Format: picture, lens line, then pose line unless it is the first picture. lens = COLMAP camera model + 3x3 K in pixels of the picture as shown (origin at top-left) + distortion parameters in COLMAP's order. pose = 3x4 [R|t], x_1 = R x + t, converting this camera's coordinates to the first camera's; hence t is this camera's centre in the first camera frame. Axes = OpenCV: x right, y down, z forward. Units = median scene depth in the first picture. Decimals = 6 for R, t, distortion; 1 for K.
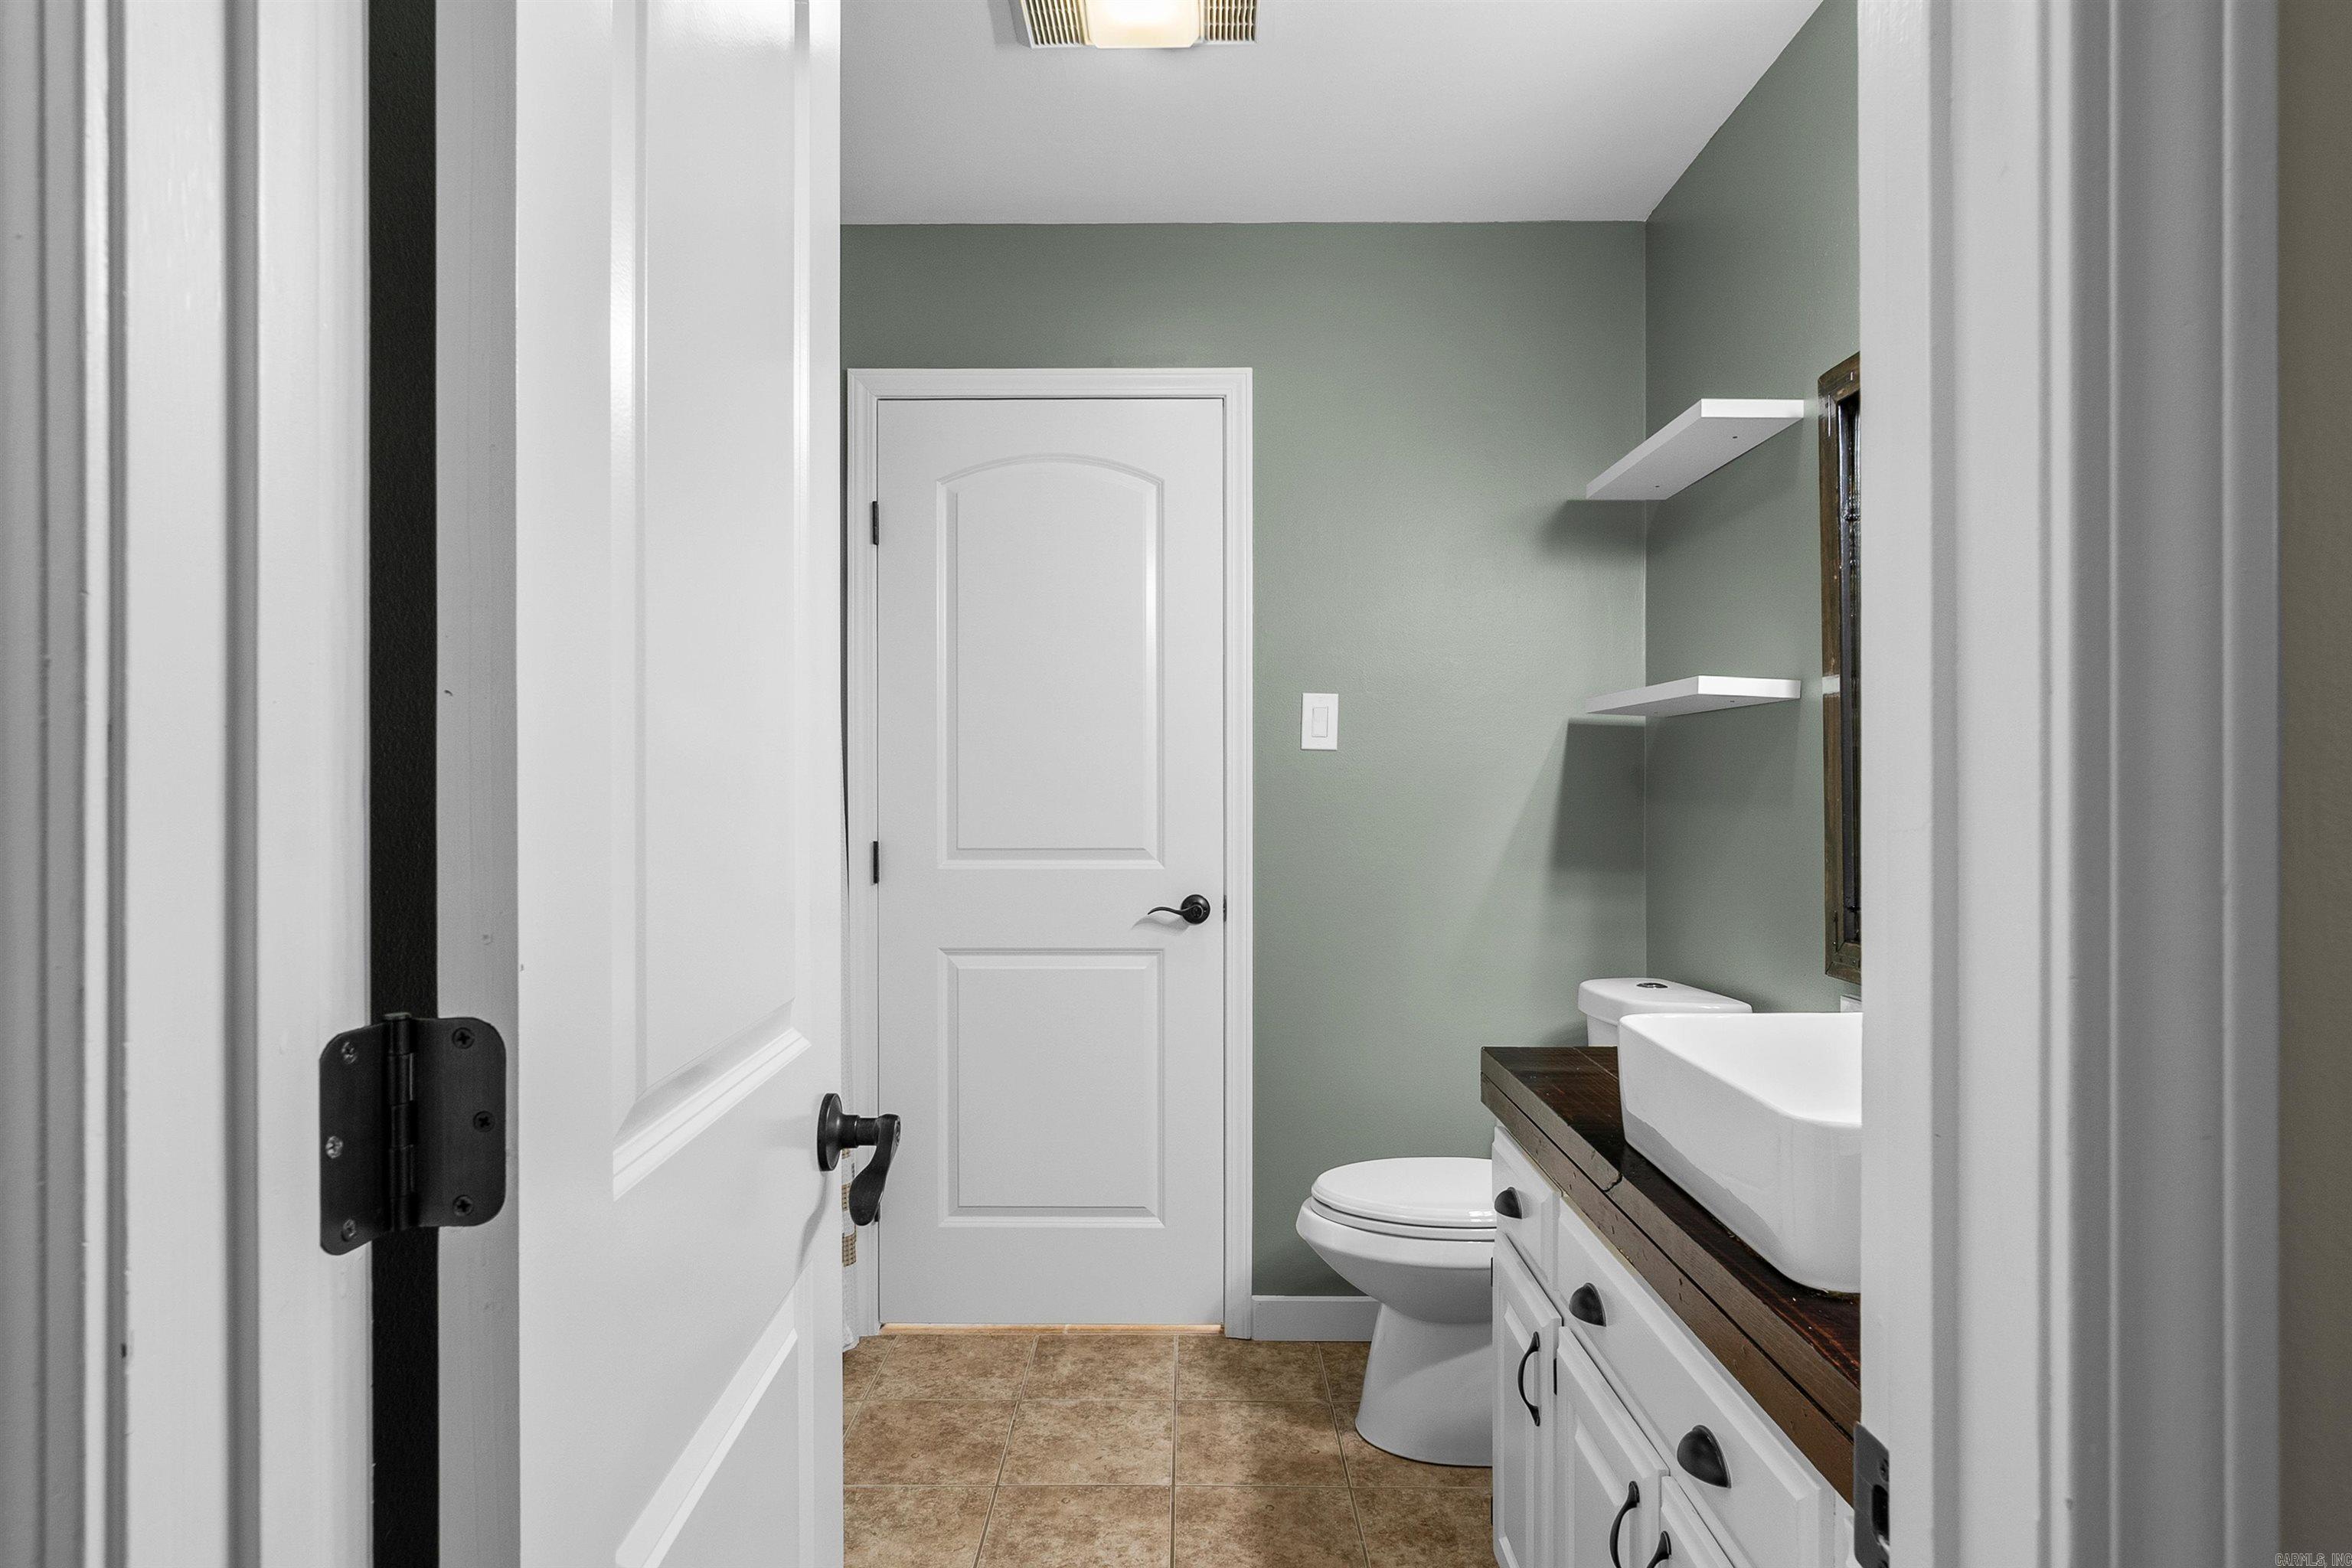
lens RADIAL K [[1270.2, 0, 1176.7], [0, 1270.2, 785.3], [0, 0, 1]] dist [-0.015818, 0.000947]
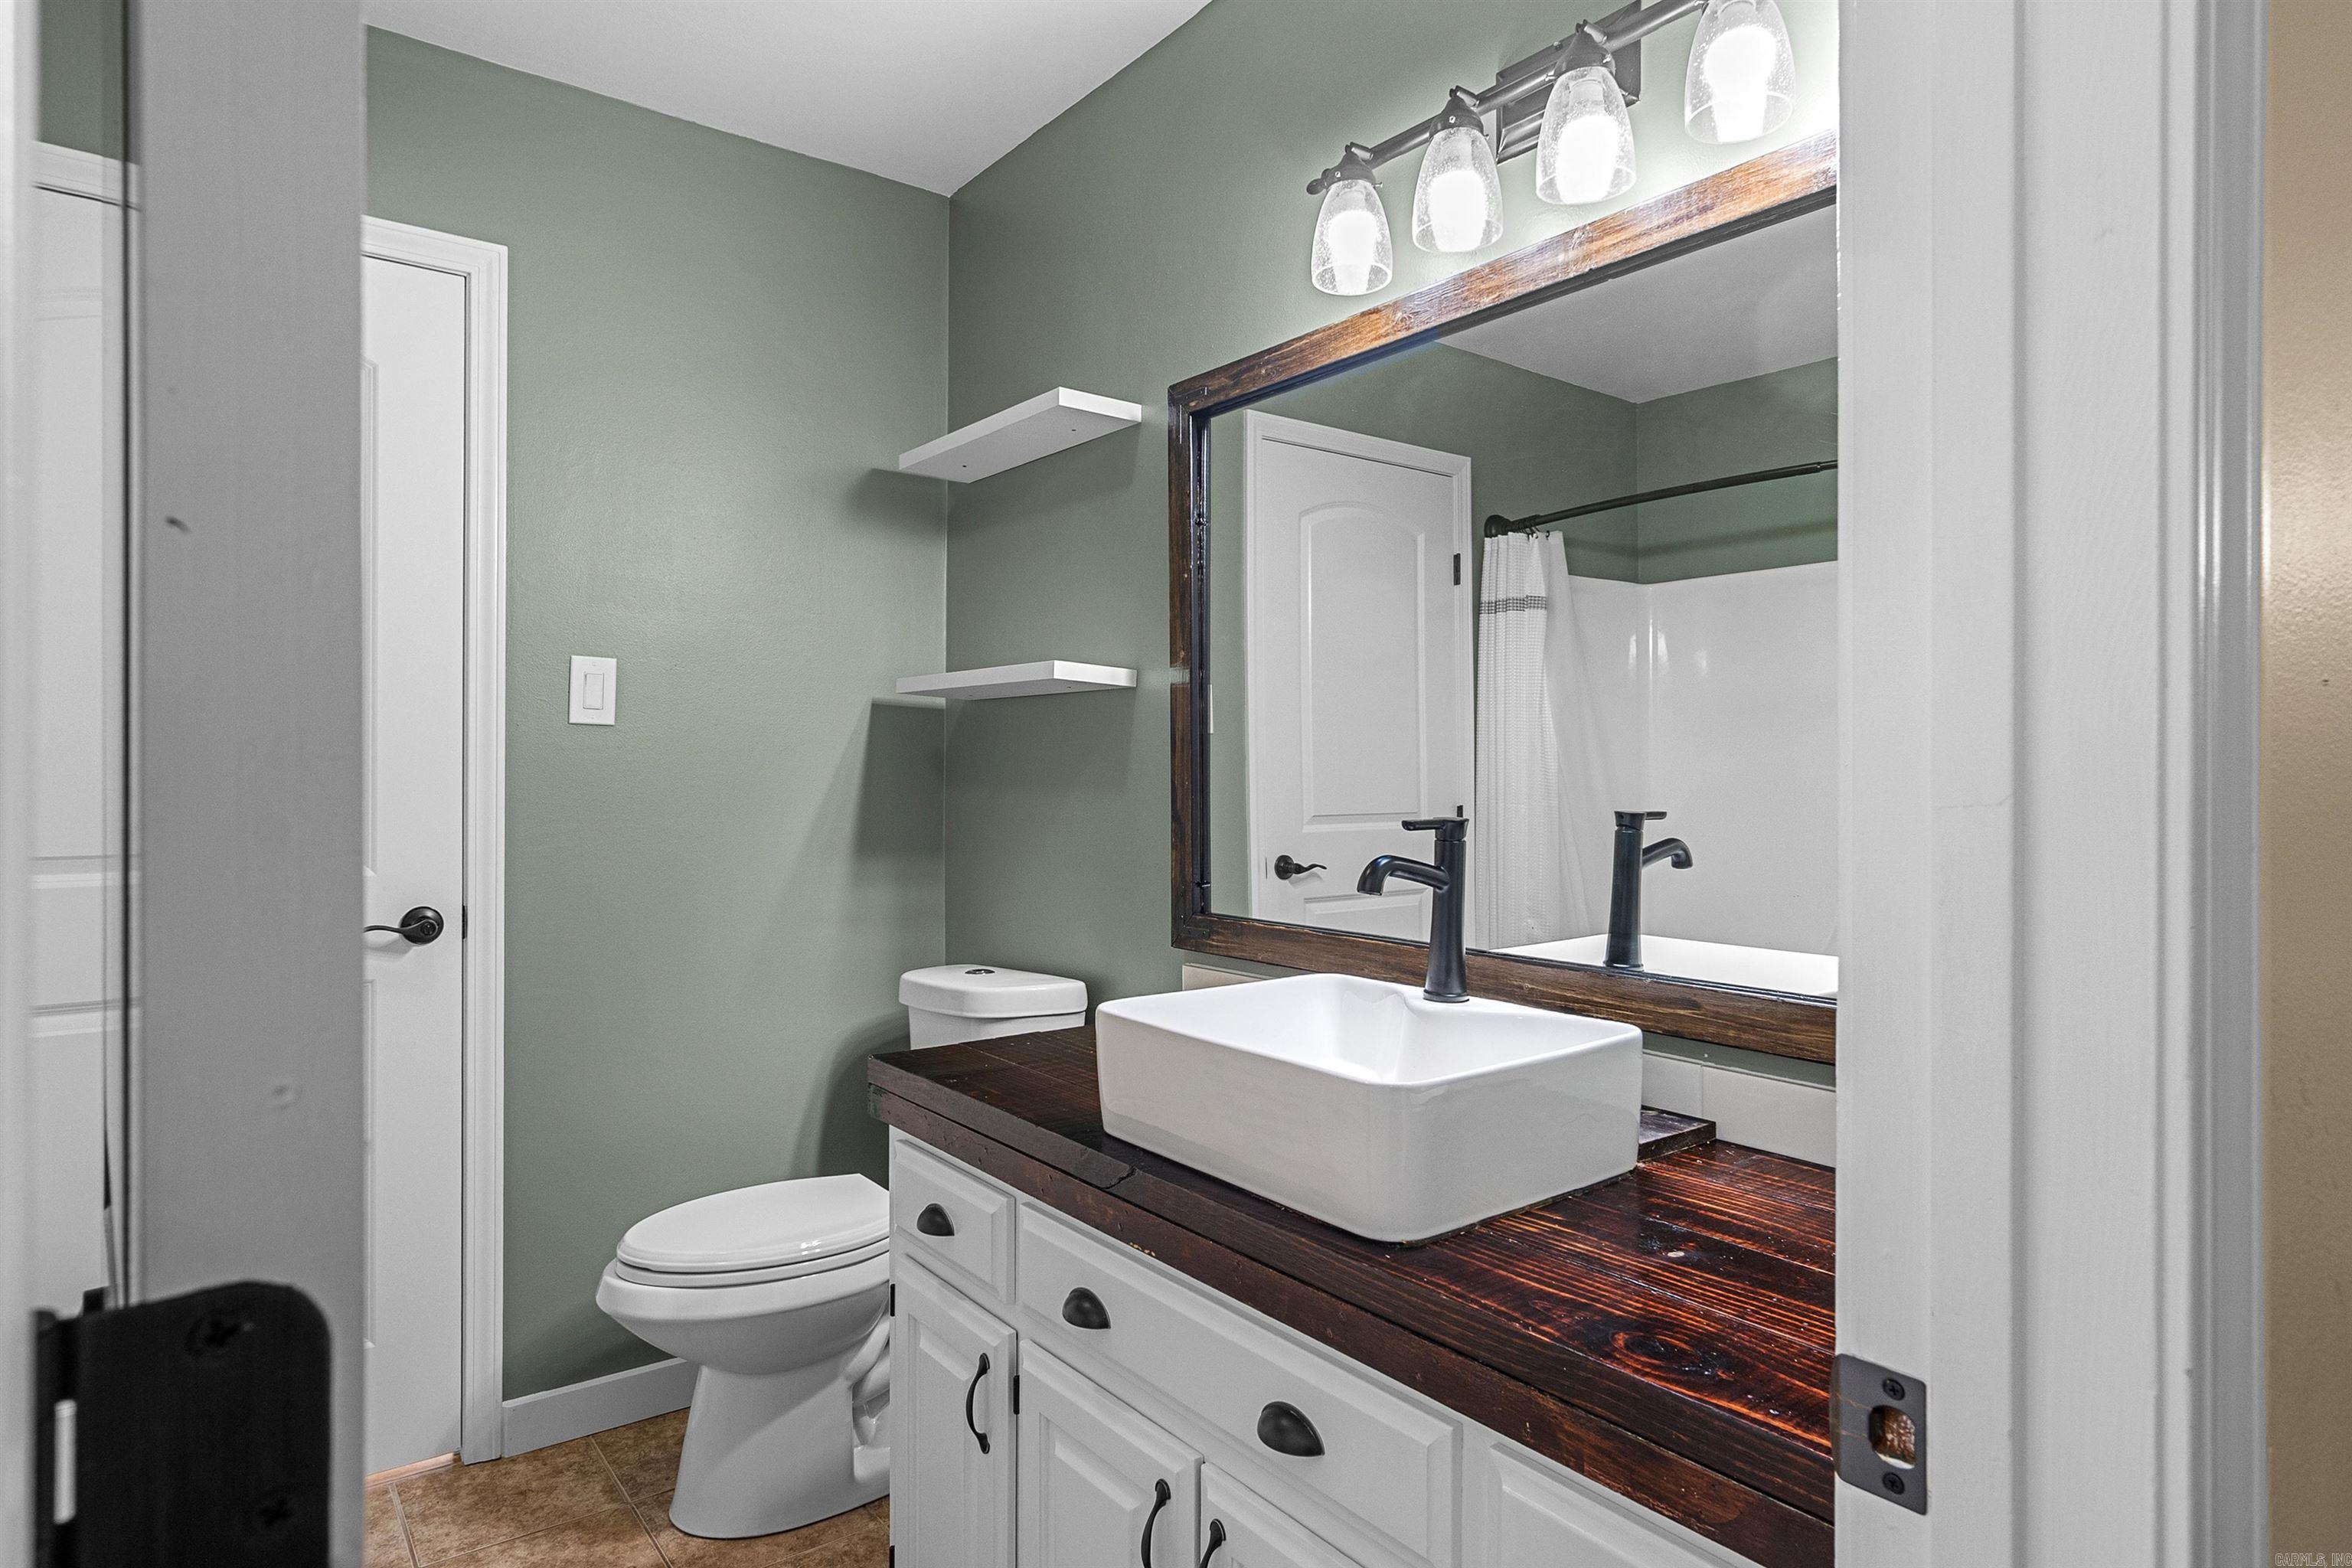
lens RADIAL K [[1305.5, 0, 1176.0], [0, 1305.5, 772.0], [0, 0, 1]] dist [-0.004031, 0.001651]
pose [[0.788556, 0.003315, 0.614954, -0.131182], [-0.004390, 0.999990, 0.000239, 0.001695], [-0.614948, -0.002889, 0.788563, 0.101884]]
